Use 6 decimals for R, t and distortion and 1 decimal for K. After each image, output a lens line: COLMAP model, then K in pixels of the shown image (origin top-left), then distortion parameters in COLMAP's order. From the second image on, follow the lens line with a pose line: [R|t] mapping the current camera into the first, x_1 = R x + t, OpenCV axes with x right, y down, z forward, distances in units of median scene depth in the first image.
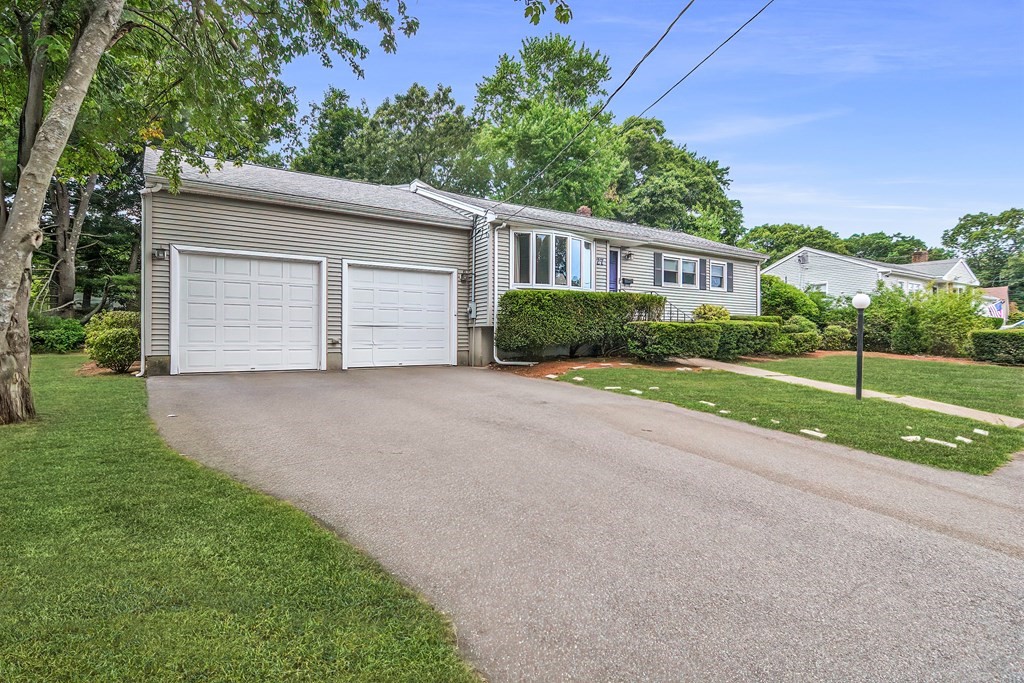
lens RADIAL K [[511.6, 0, 510.4], [0, 511.6, 349.0], [0, 0, 1]] dist [-0.004918, -0.002216]
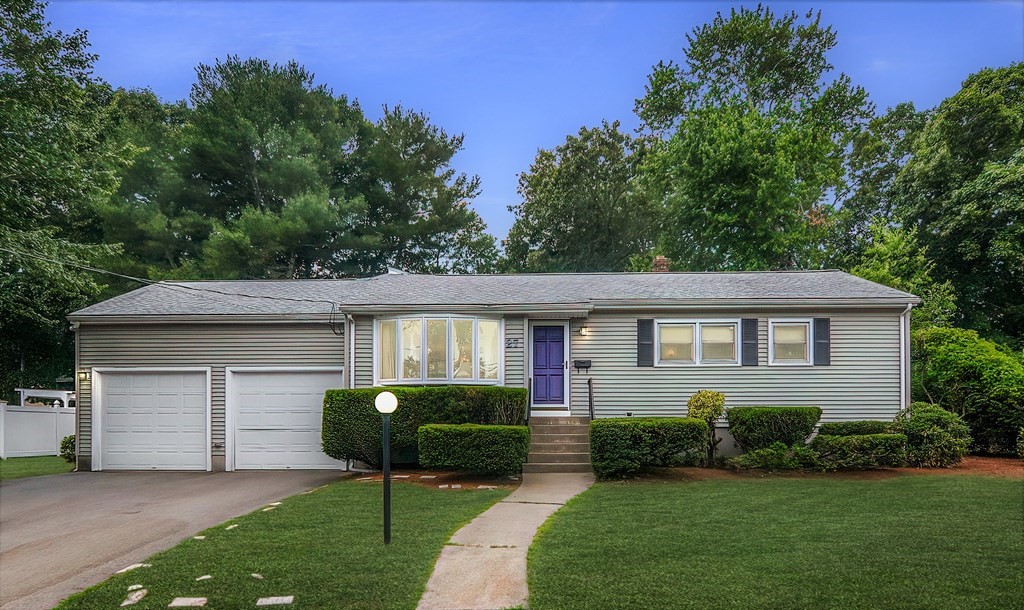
lens RADIAL K [[632.9, 0, 512.0], [0, 632.9, 444.3], [0, 0, 1]] dist [-0.005749, -0.001522]
pose [[0.822740, 0.011798, -0.568295, 0.824909], [-0.008704, 0.999929, 0.008157, -0.028595], [0.568351, -0.001765, 0.822784, 0.236544]]
